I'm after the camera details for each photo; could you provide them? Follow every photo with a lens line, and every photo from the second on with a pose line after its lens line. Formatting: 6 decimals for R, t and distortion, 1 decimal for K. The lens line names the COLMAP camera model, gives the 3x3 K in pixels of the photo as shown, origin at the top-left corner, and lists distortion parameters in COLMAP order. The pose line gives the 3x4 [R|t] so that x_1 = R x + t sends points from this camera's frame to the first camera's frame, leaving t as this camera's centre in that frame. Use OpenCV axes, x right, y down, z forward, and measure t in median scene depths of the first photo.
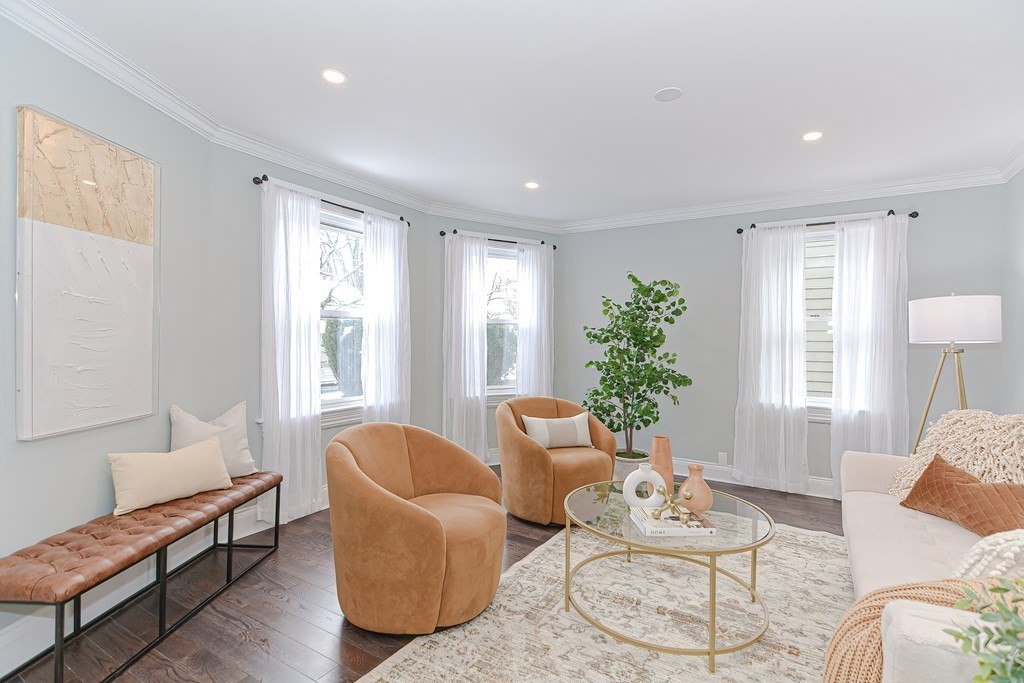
lens RADIAL K [[494.3, 0, 518.2], [0, 494.3, 344.7], [0, 0, 1]] dist [0.016014, -0.005648]
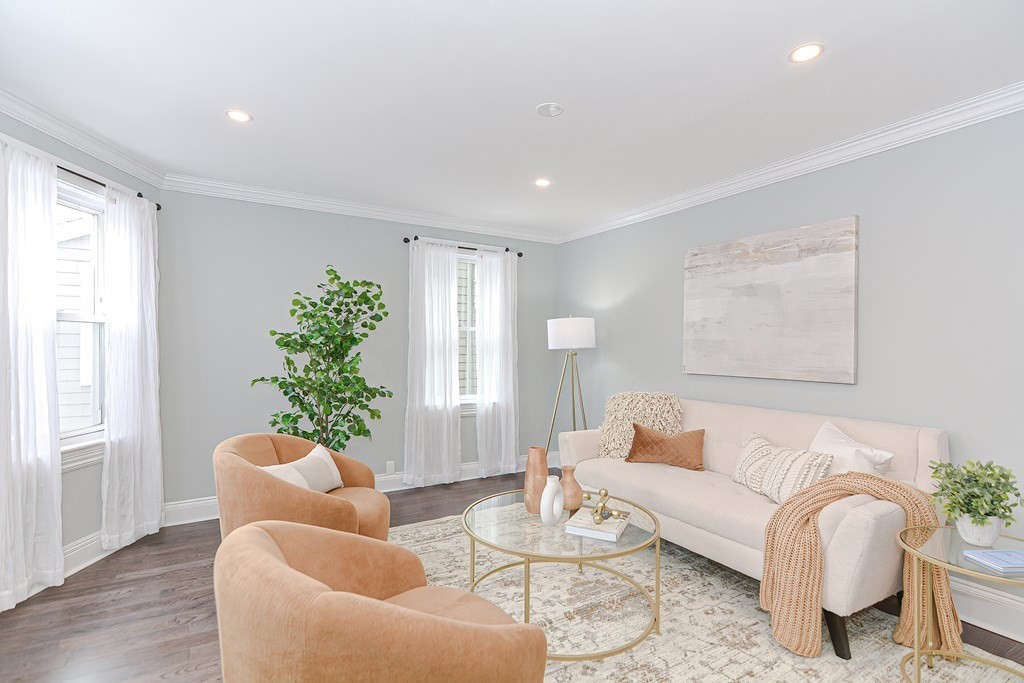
lens RADIAL K [[494.3, 0, 518.8], [0, 494.3, 343.9], [0, 0, 1]] dist [0.016014, -0.005648]
pose [[0.457416, -0.003693, 0.889245, -0.373879], [0.009087, 0.999959, -0.000522, -0.013870], [-0.889206, 0.008320, 0.457431, 0.348170]]
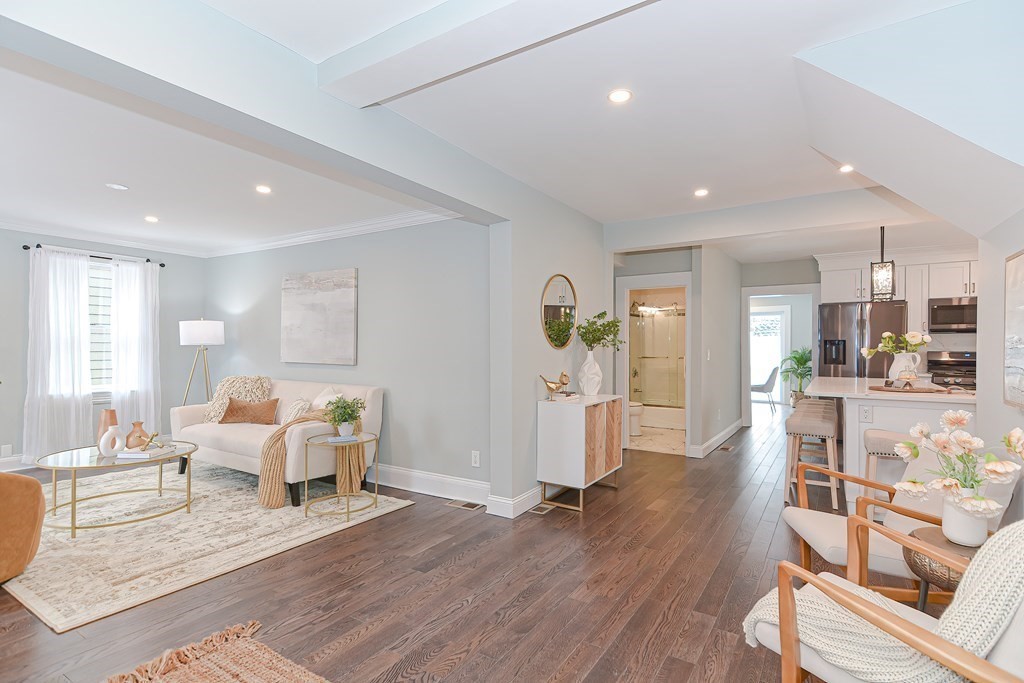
lens RADIAL K [[494.3, 0, 517.7], [0, 494.3, 346.8], [0, 0, 1]] dist [0.016014, -0.005648]
pose [[0.015084, -0.010601, 0.999830, -0.728251], [0.001631, 0.999943, 0.010578, -0.010720], [-0.999885, 0.001471, 0.015101, -0.159054]]
